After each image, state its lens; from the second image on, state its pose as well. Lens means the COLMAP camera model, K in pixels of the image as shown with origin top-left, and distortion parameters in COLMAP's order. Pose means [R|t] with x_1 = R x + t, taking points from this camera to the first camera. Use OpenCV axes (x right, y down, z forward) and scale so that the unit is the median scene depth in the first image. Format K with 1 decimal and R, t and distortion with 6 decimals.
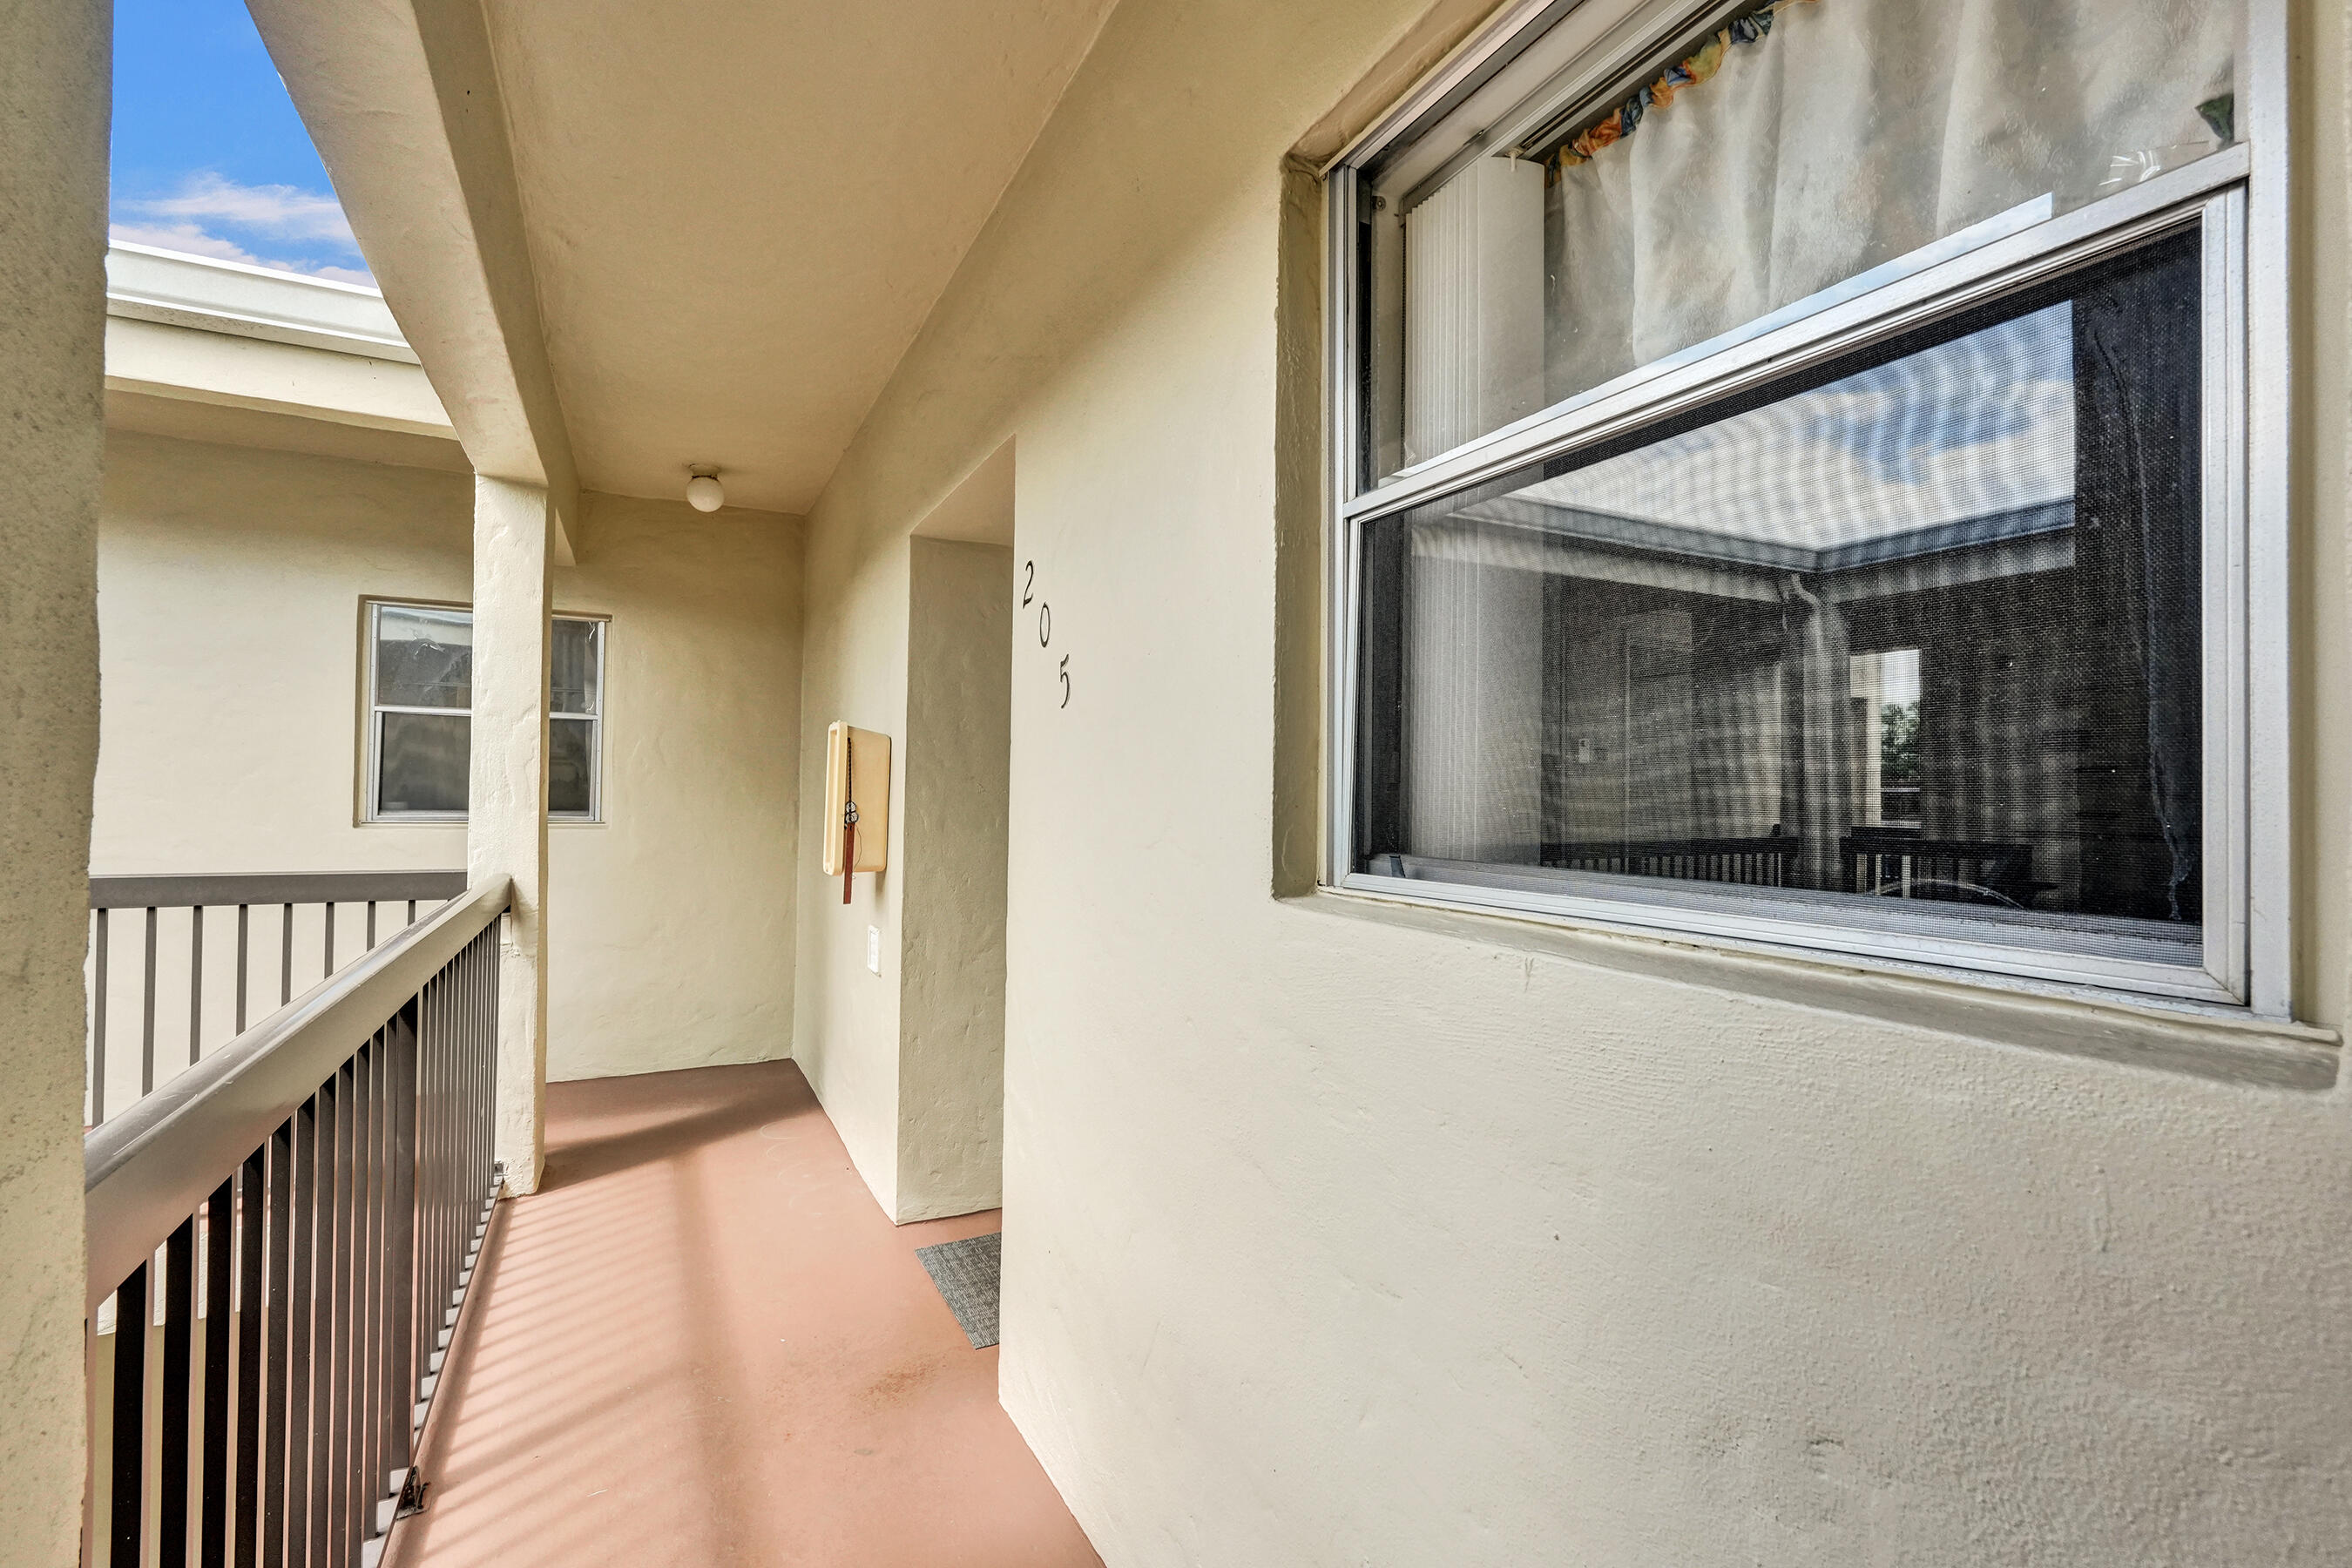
lens RADIAL K [[1045.2, 0, 1169.8], [0, 1045.2, 785.3], [0, 0, 1]] dist [-0.012569, 0.007342]
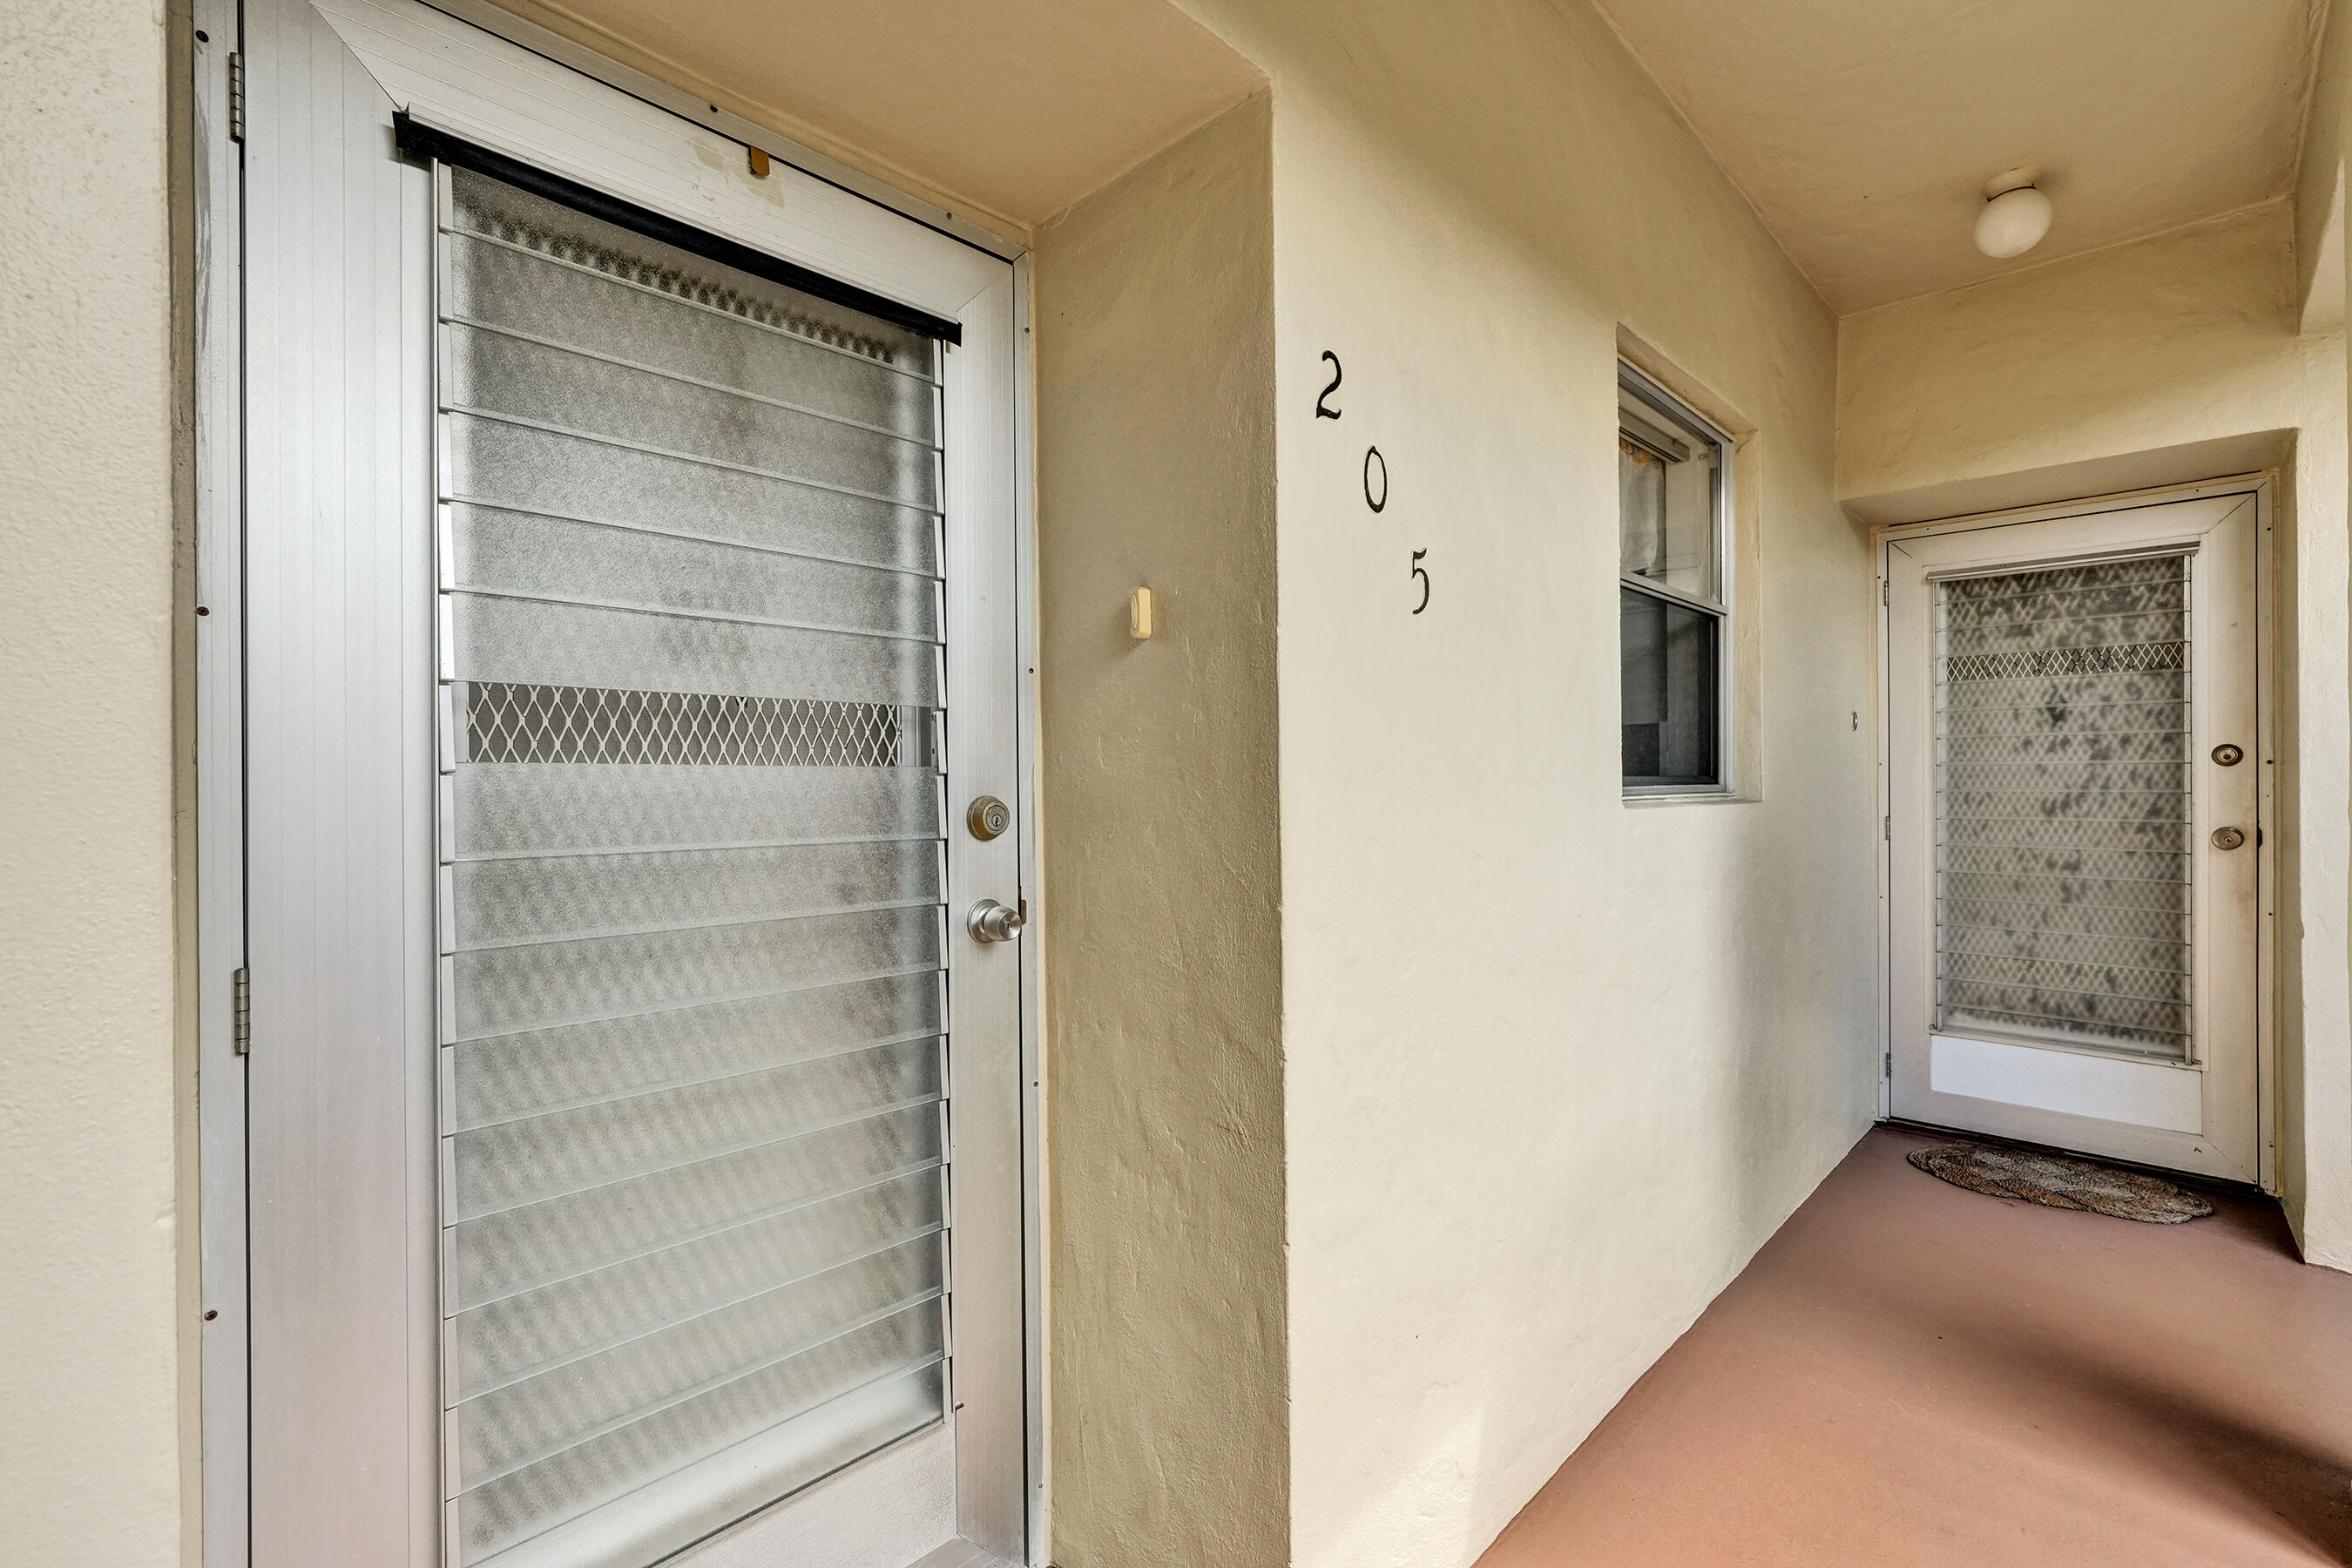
lens RADIAL K [[1045.2, 0, 1178.4], [0, 1045.2, 777.2], [0, 0, 1]] dist [-0.012569, 0.007342]
pose [[-0.286577, -0.013360, 0.957964, -0.446369], [-0.012145, 0.999873, 0.010311, 0.020146], [-0.957980, -0.008679, -0.286703, 0.802290]]
